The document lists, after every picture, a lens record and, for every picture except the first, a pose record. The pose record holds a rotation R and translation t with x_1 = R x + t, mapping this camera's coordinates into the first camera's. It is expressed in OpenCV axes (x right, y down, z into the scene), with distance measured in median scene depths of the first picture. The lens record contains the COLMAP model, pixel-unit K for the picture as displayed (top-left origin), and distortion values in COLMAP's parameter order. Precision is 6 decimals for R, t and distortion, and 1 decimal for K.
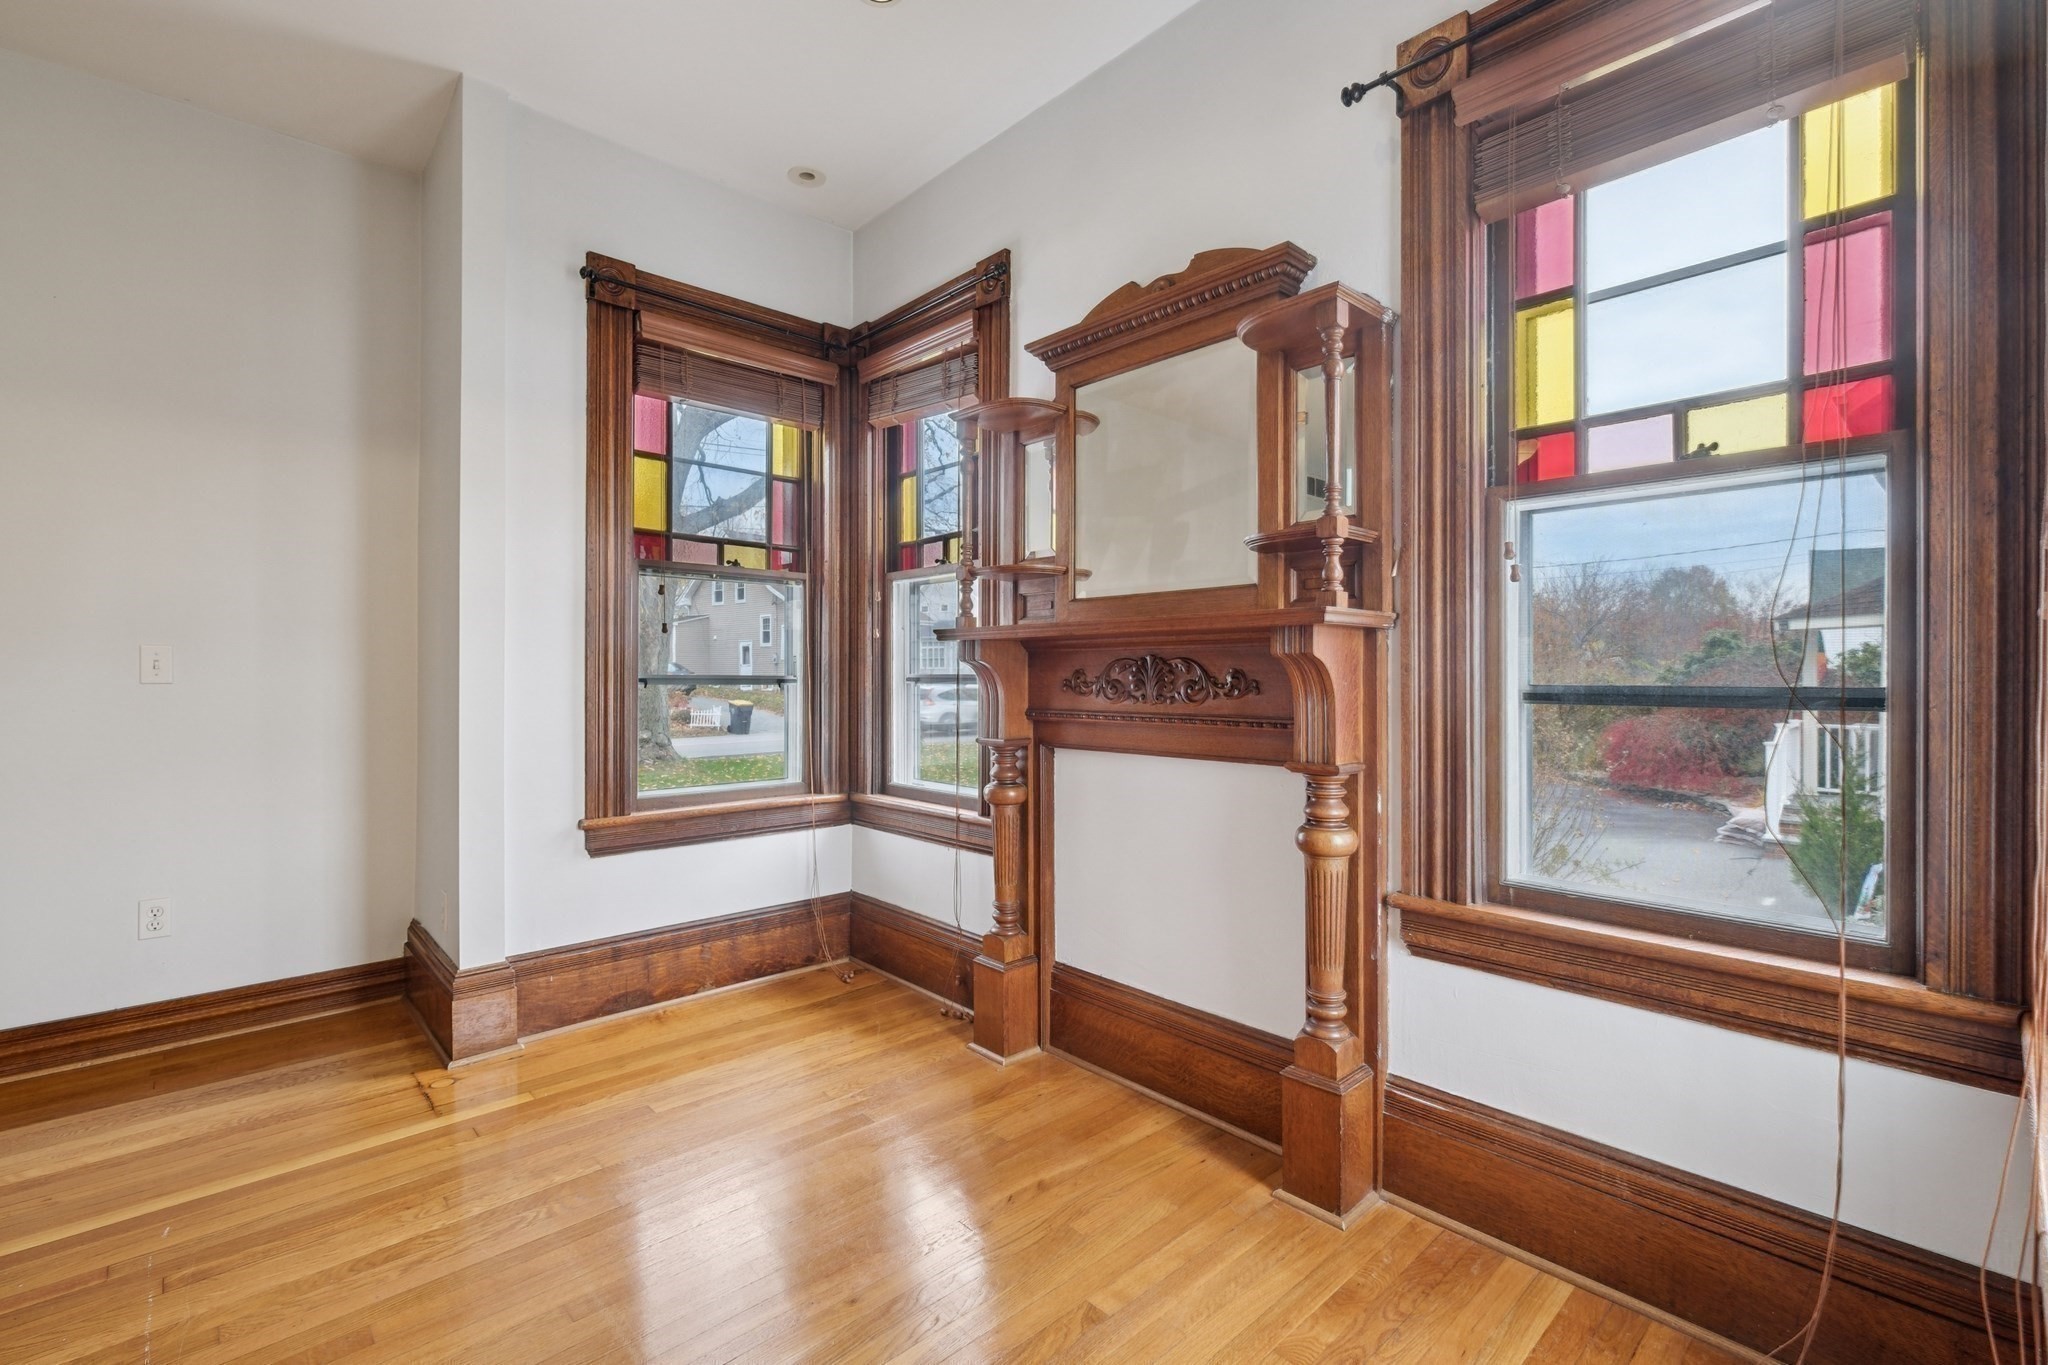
lens RADIAL K [[898.4, 0, 1019.1], [0, 898.4, 675.2], [0, 0, 1]] dist [-0.002803, -0.000796]
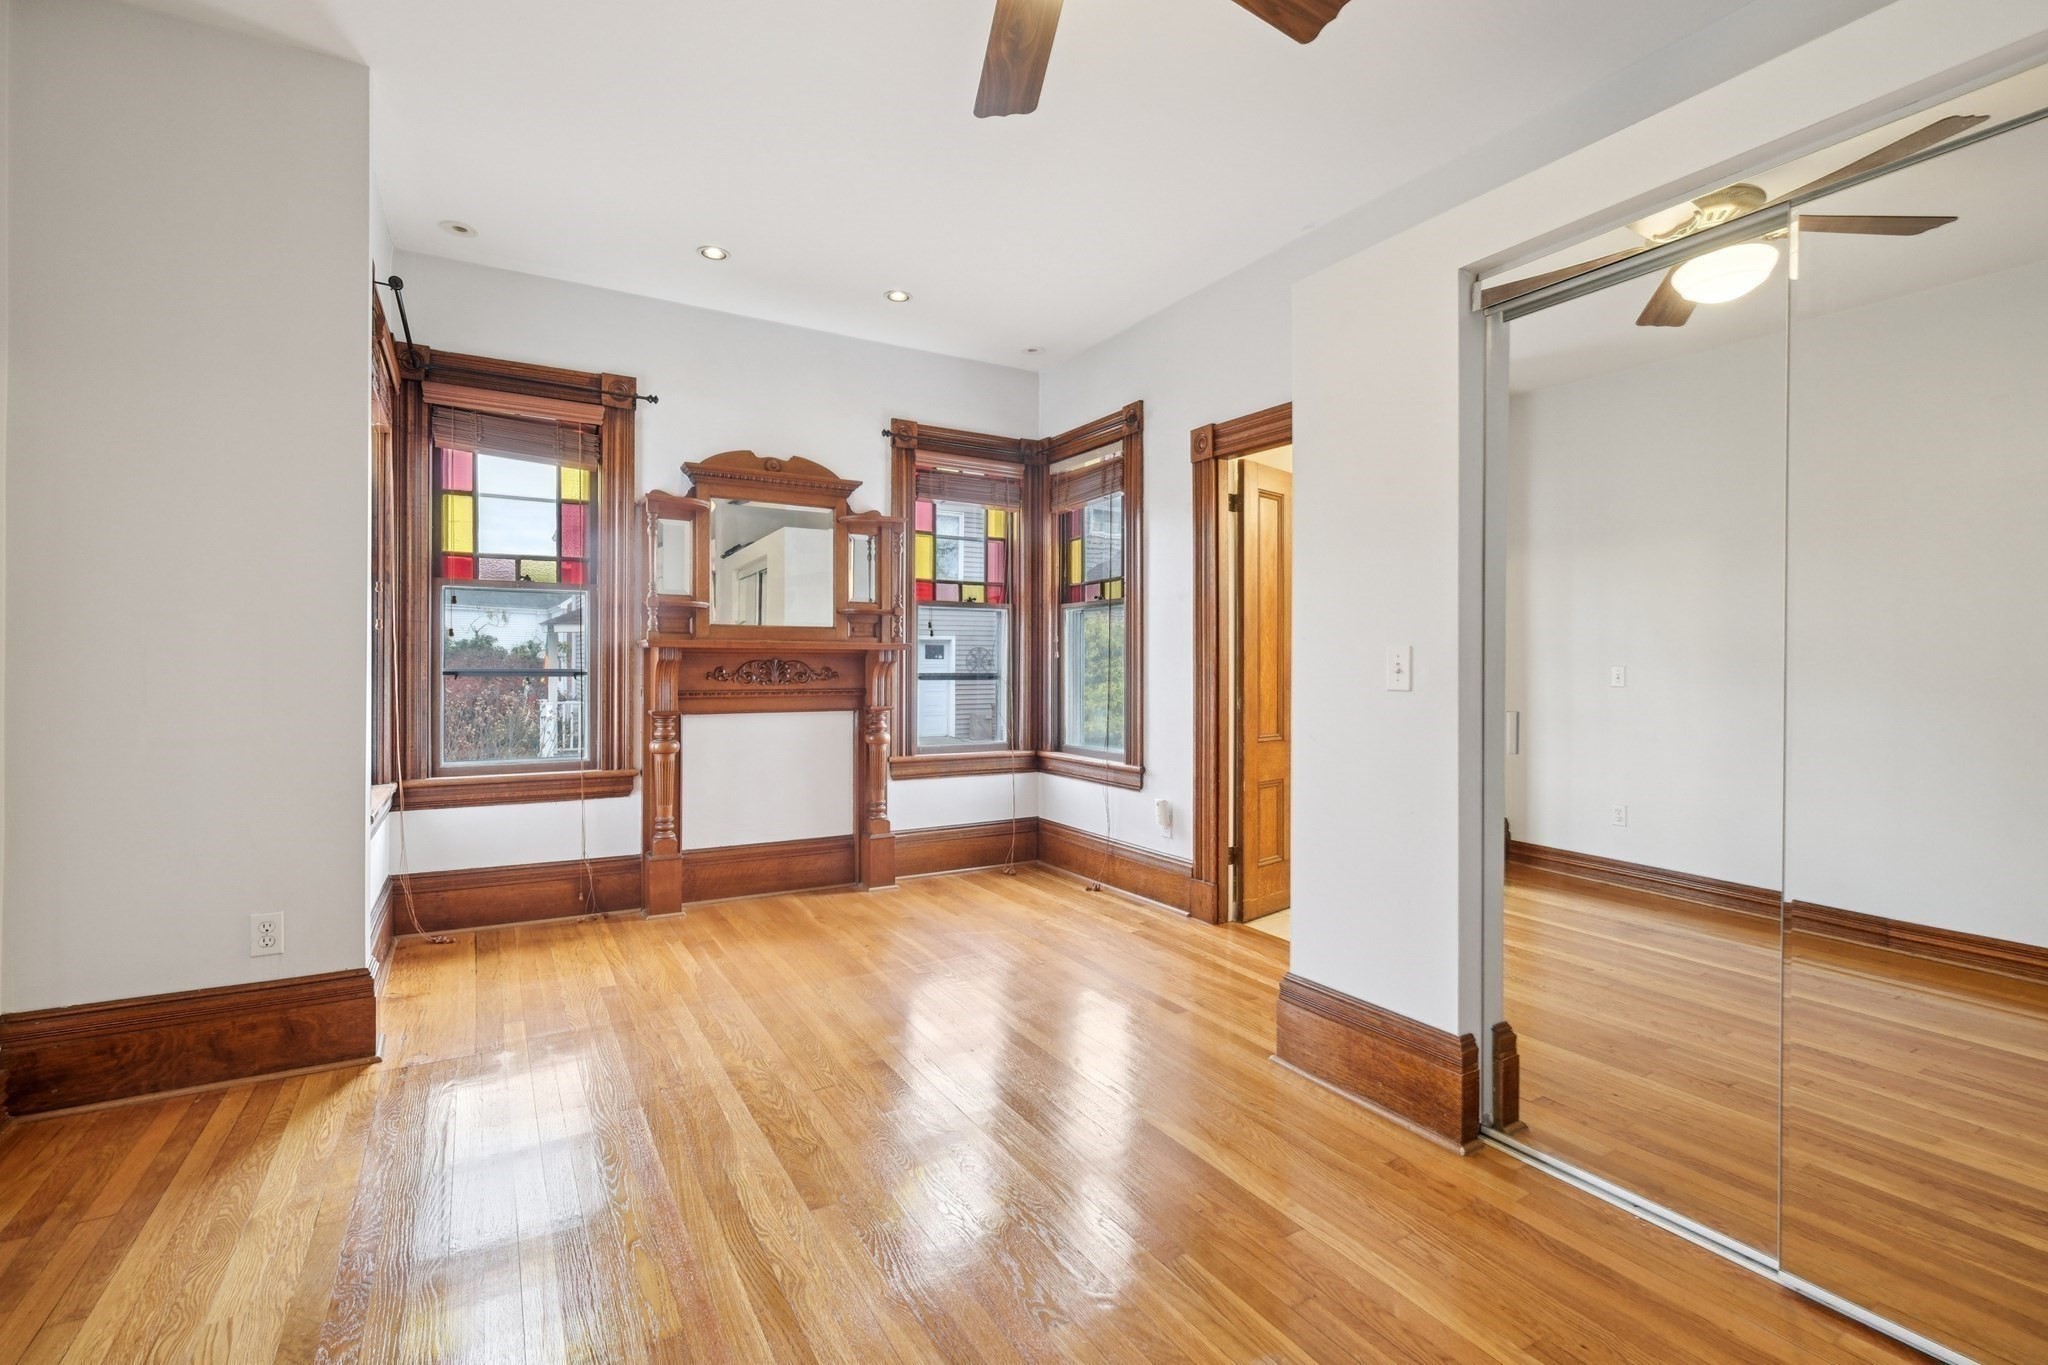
lens RADIAL K [[898.4, 0, 1023.5], [0, 898.4, 670.7], [0, 0, 1]] dist [-0.002803, -0.000796]
pose [[0.211041, -0.002231, 0.977475, -1.728107], [-0.002729, 0.999992, 0.002871, -0.005291], [-0.977473, -0.003273, 0.211033, 0.097569]]
